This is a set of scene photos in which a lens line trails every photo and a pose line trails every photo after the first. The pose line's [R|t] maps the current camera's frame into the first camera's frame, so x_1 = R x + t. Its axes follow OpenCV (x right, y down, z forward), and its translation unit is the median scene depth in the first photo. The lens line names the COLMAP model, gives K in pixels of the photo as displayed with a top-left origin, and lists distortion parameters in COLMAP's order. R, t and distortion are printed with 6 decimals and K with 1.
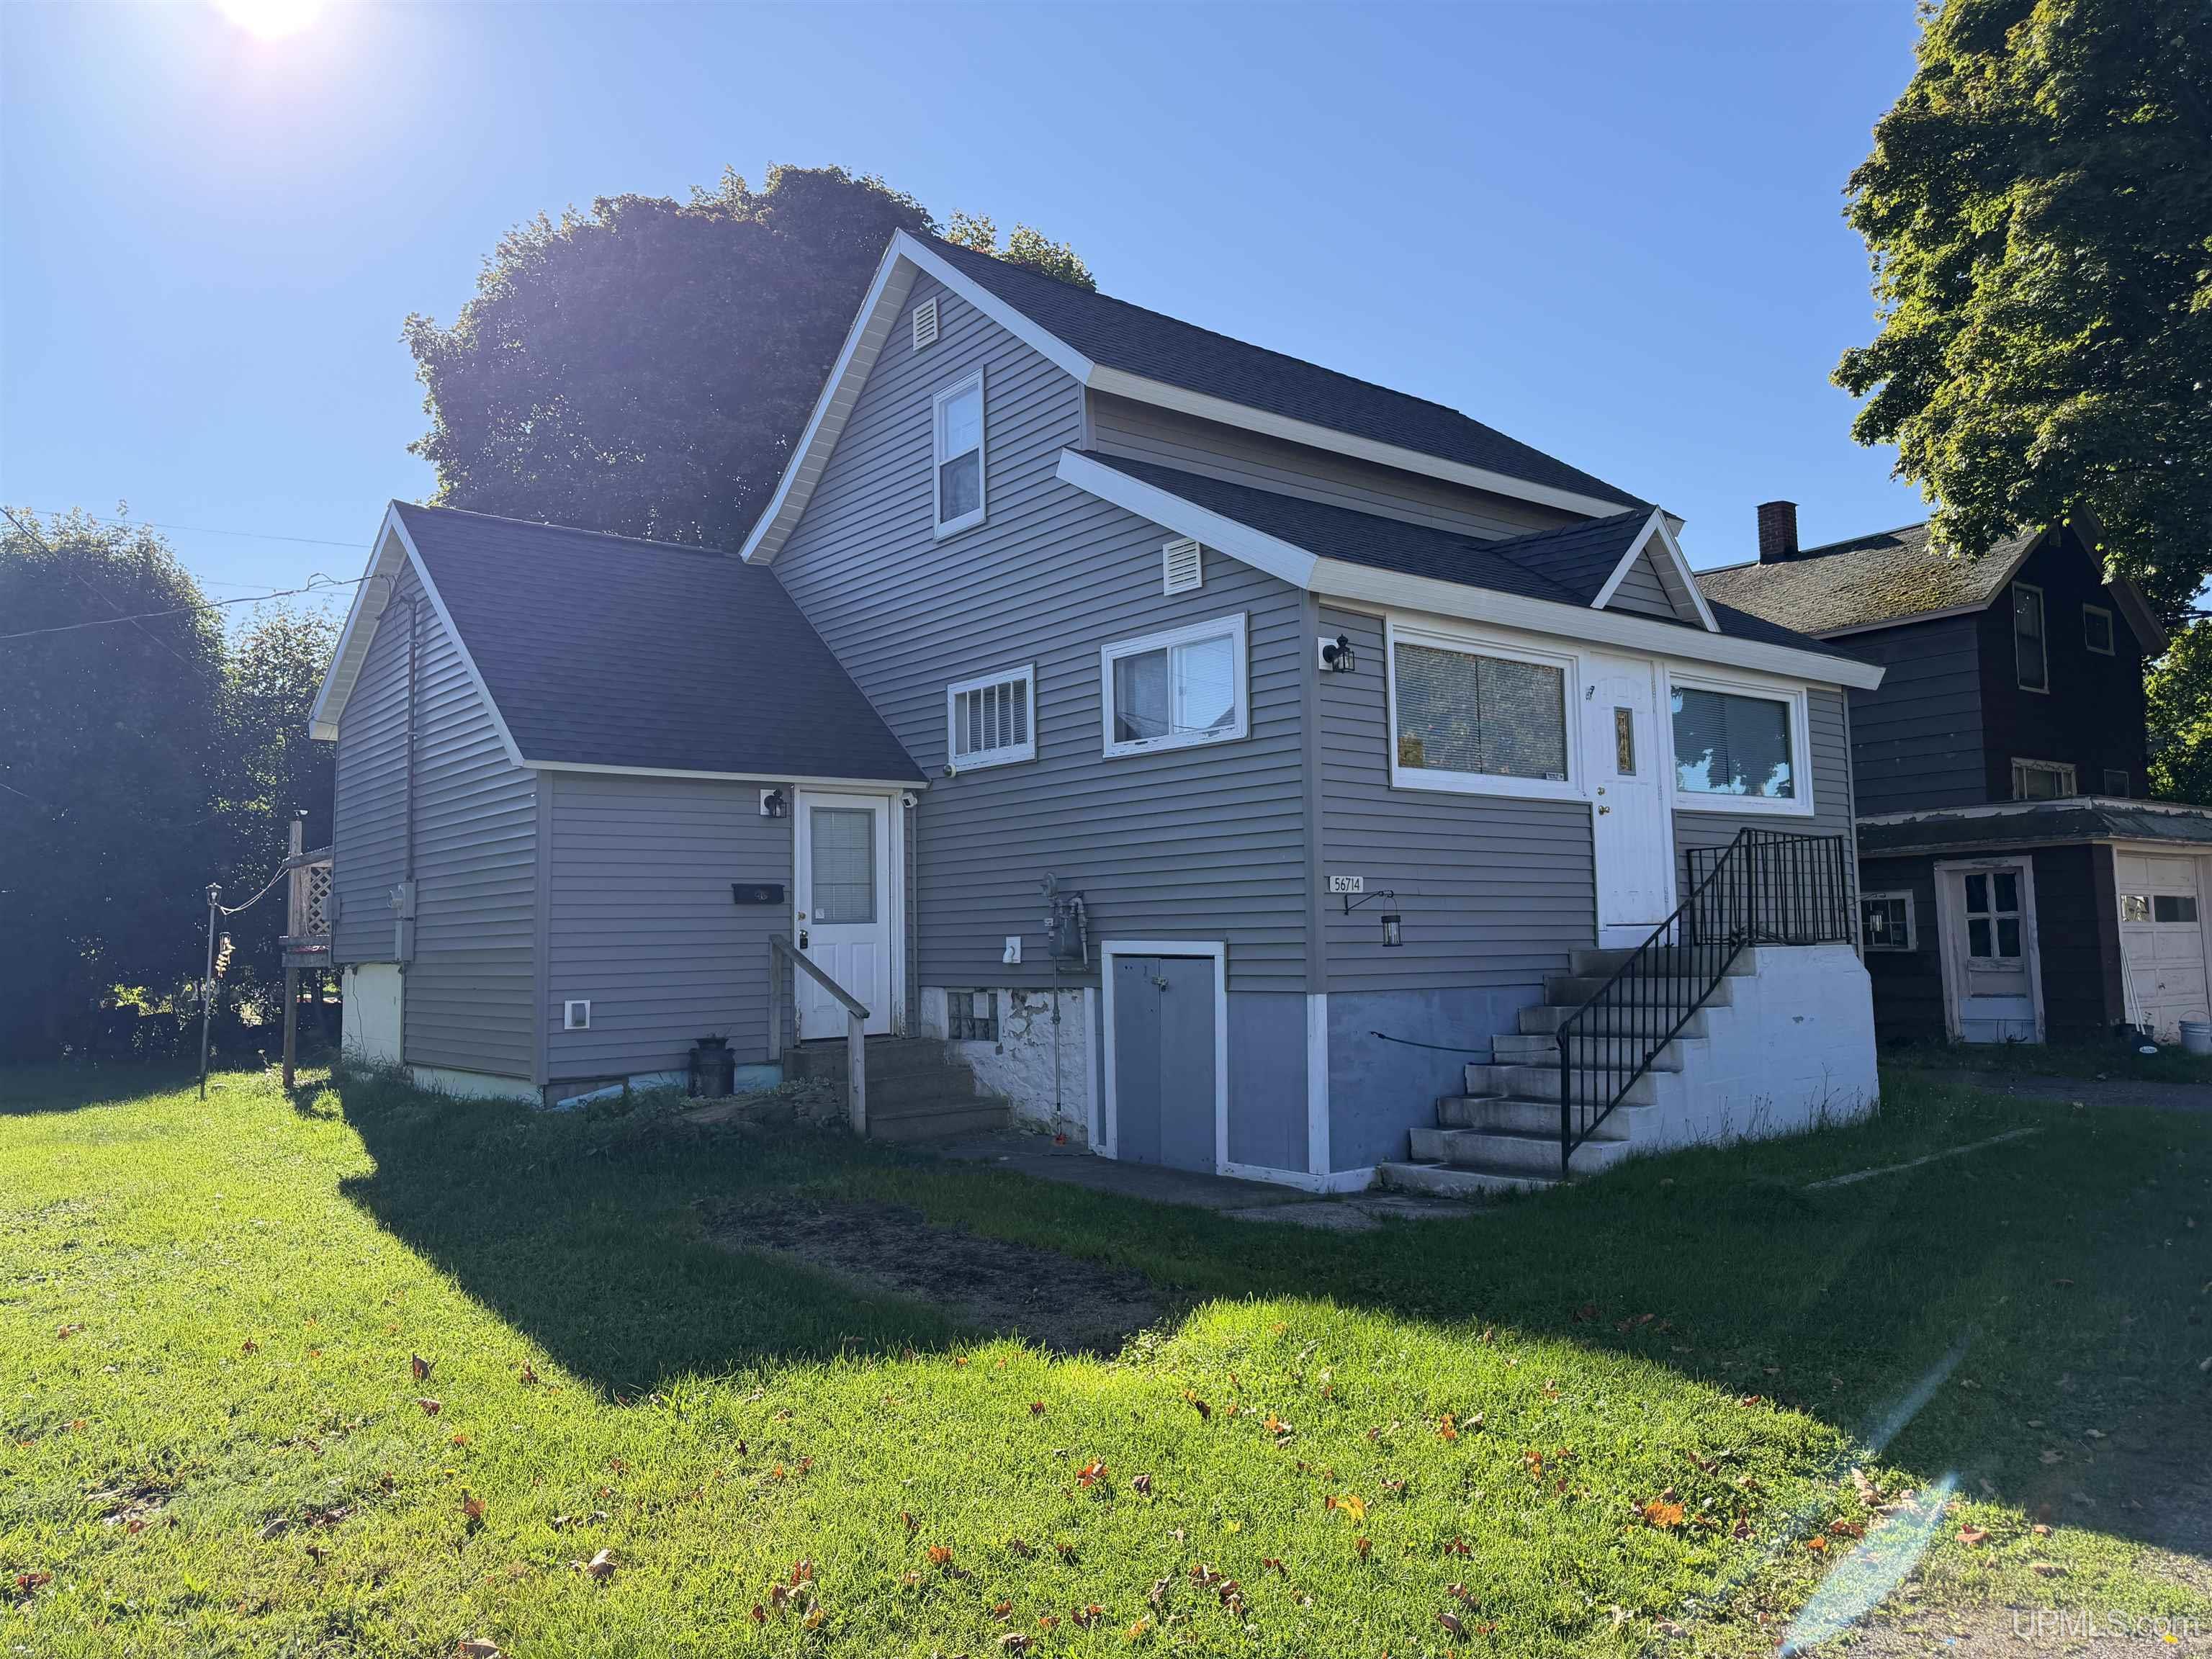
lens RADIAL K [[1561.5, 0, 1106.0], [0, 1561.5, 829.5], [0, 0, 1]] dist [-0.002889, 0.000105]
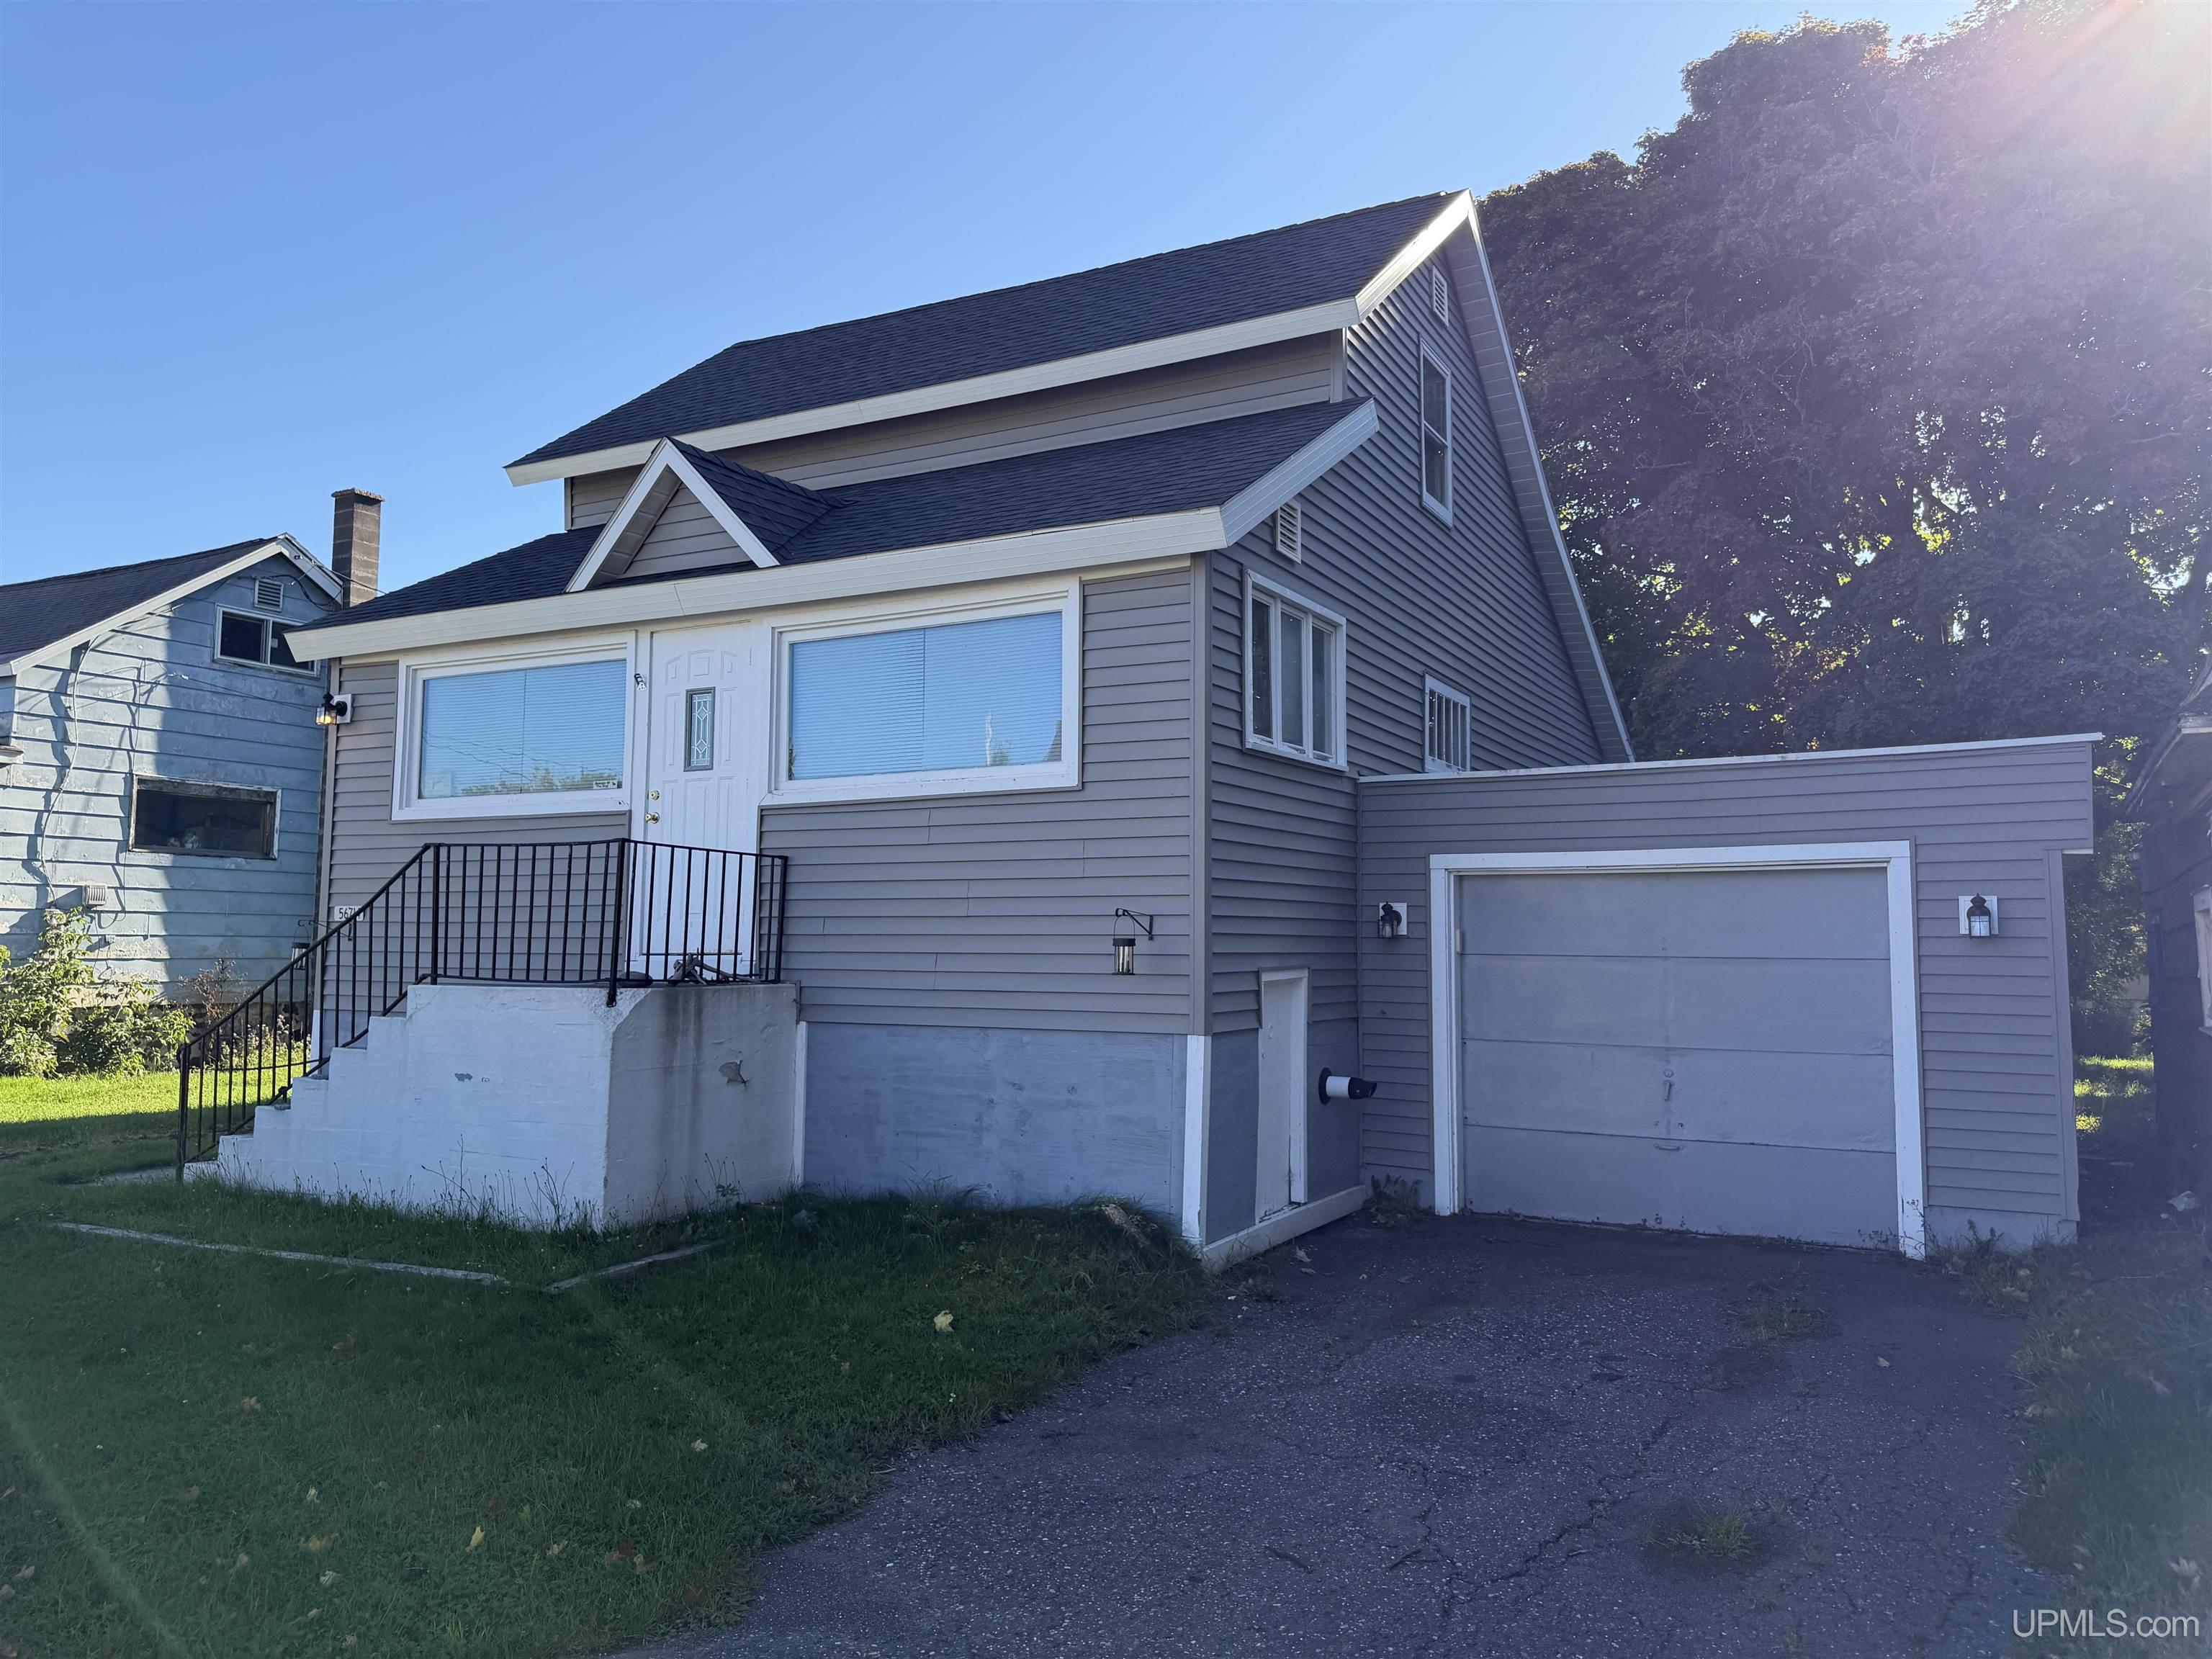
lens RADIAL K [[1561.5, 0, 1106.0], [0, 1561.5, 829.5], [0, 0, 1]] dist [-0.002889, 0.000105]
pose [[0.430853, -0.053154, -0.900855, 1.294659], [0.051163, 0.998097, -0.034422, 0.038622], [0.900971, -0.031260, 0.432752, 0.939652]]
